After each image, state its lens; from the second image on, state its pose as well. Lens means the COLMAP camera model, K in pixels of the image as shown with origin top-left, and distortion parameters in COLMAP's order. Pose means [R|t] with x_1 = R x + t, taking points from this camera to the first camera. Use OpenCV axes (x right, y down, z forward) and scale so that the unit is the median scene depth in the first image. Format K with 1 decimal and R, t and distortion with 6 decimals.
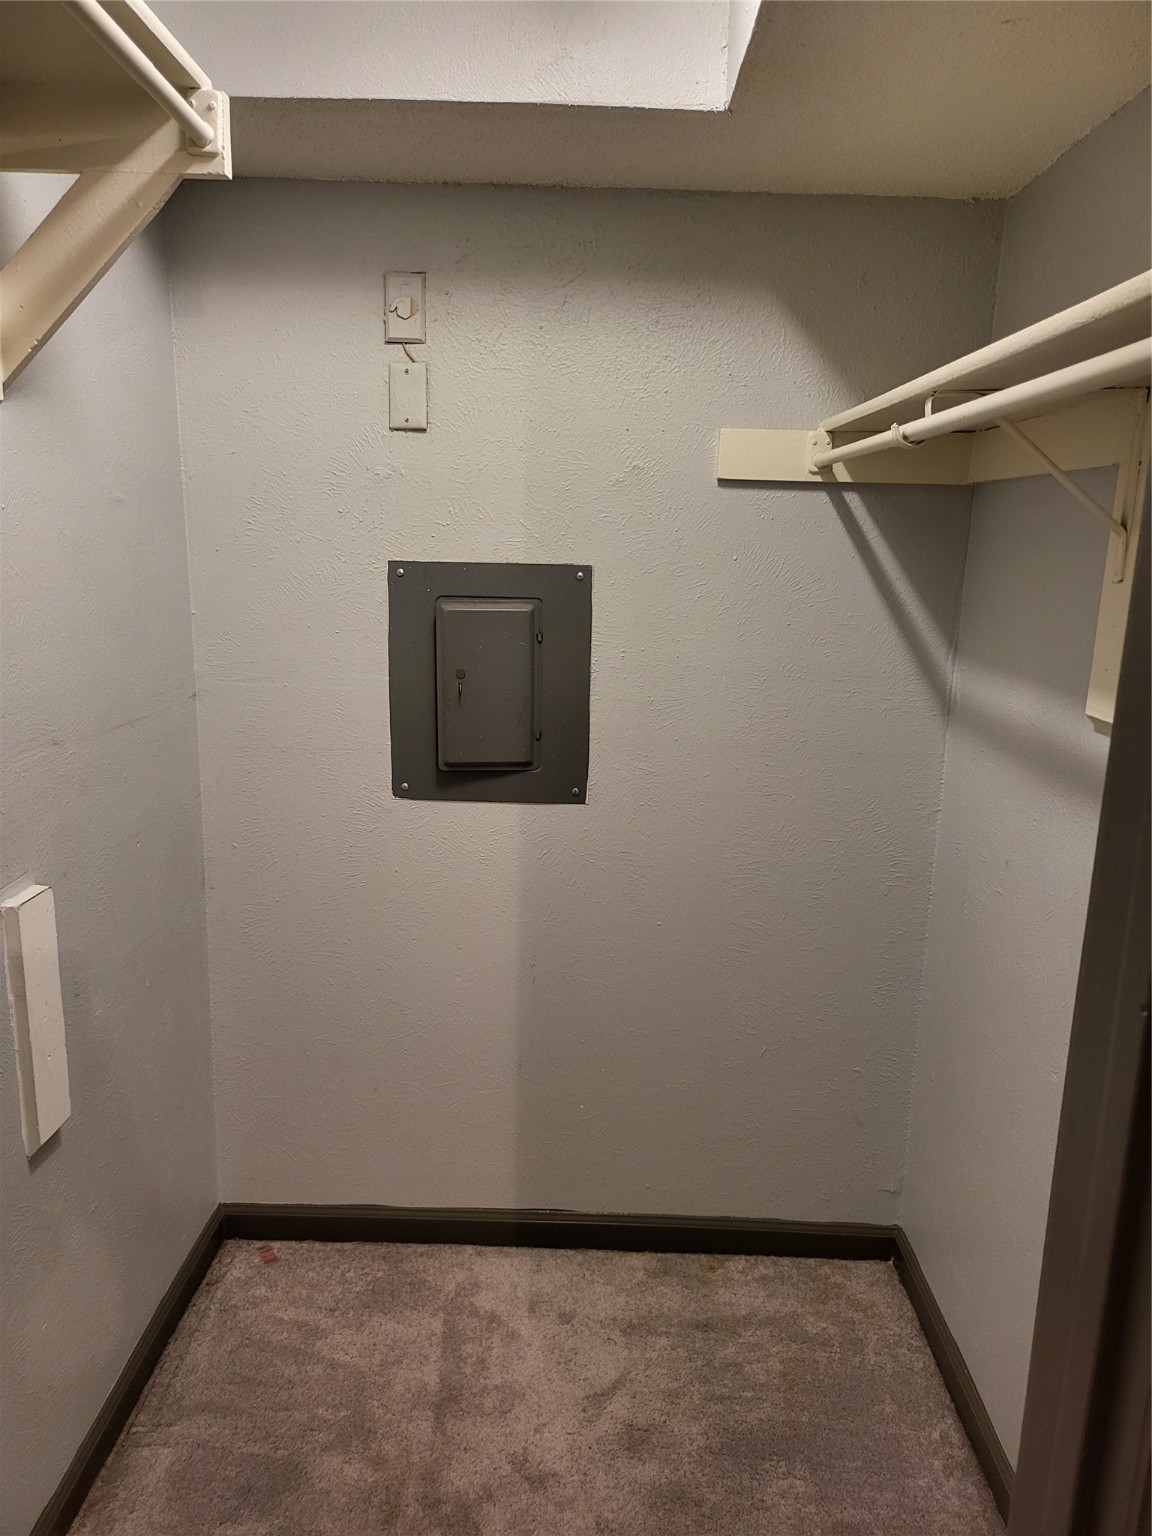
lens RADIAL K [[1075.4, 0, 577.8], [0, 1075.4, 774.3], [0, 0, 1]] dist [0.056618, -0.066495]
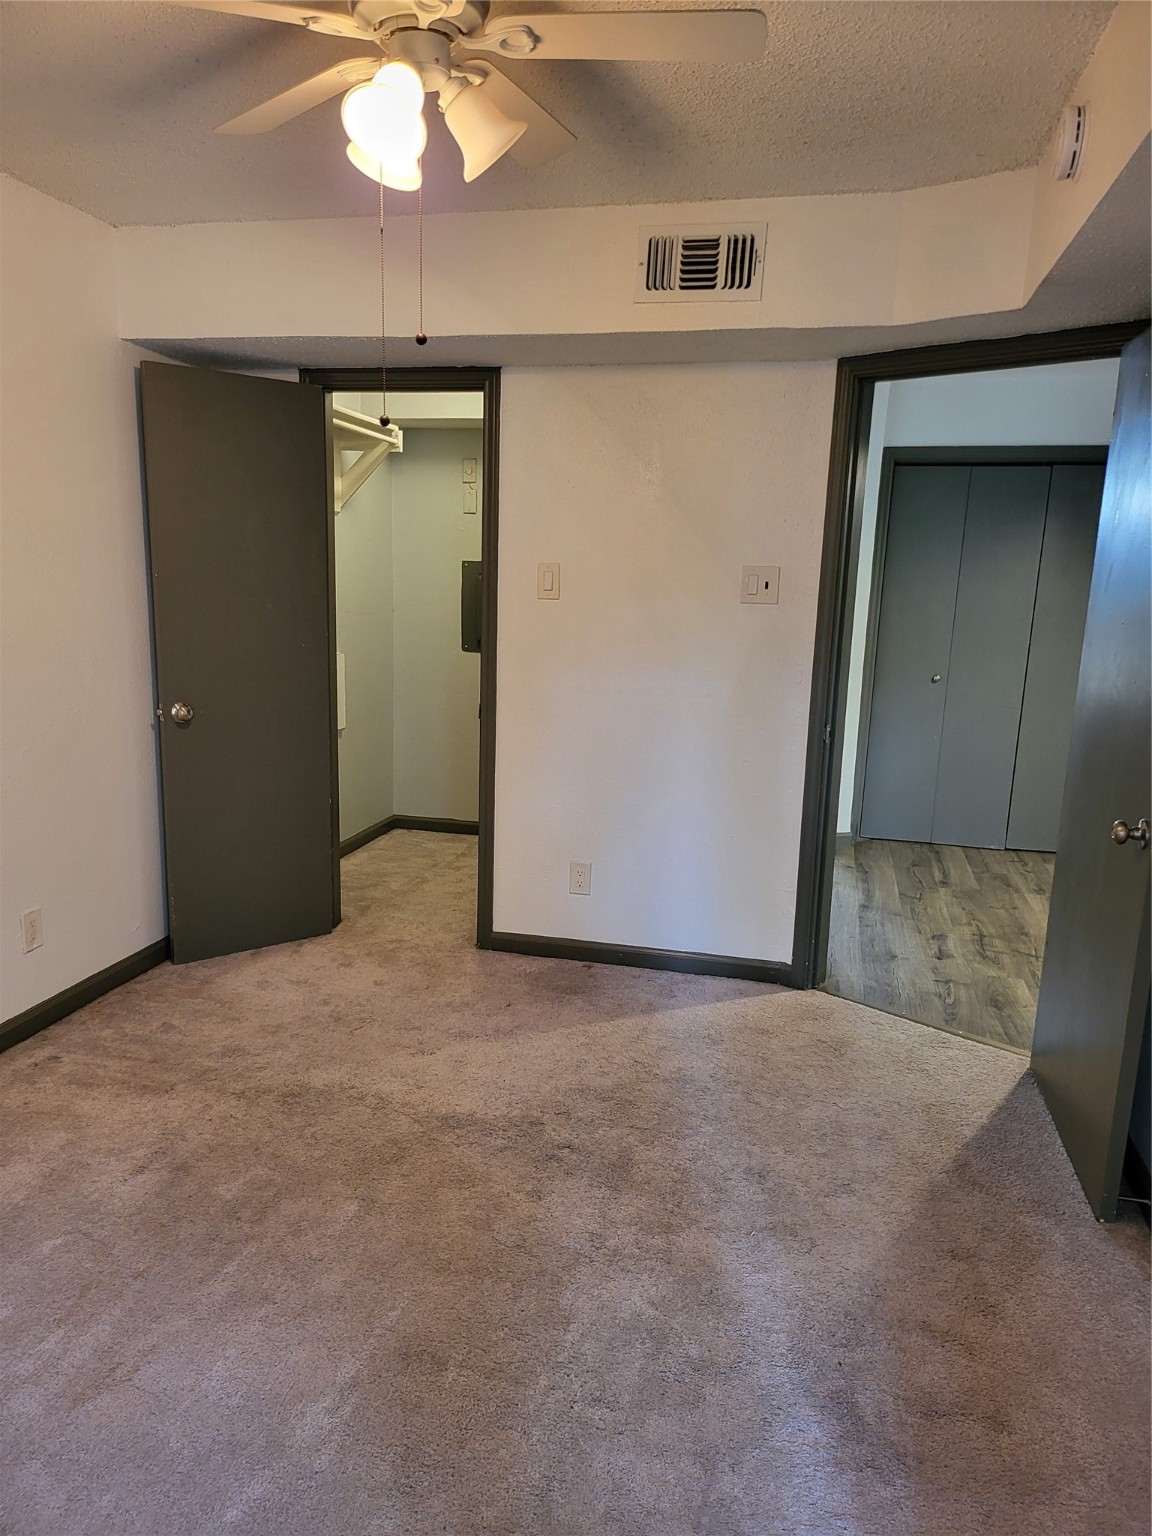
lens RADIAL K [[1080.0, 0, 555.2], [0, 1080.0, 770.1], [0, 0, 1]] dist [0.053384, -0.062563]
pose [[0.971914, 0.043402, -0.231301, 0.745401], [-0.052380, 0.998088, -0.032813, 0.427872], [0.229434, 0.044007, 0.972329, -1.658867]]
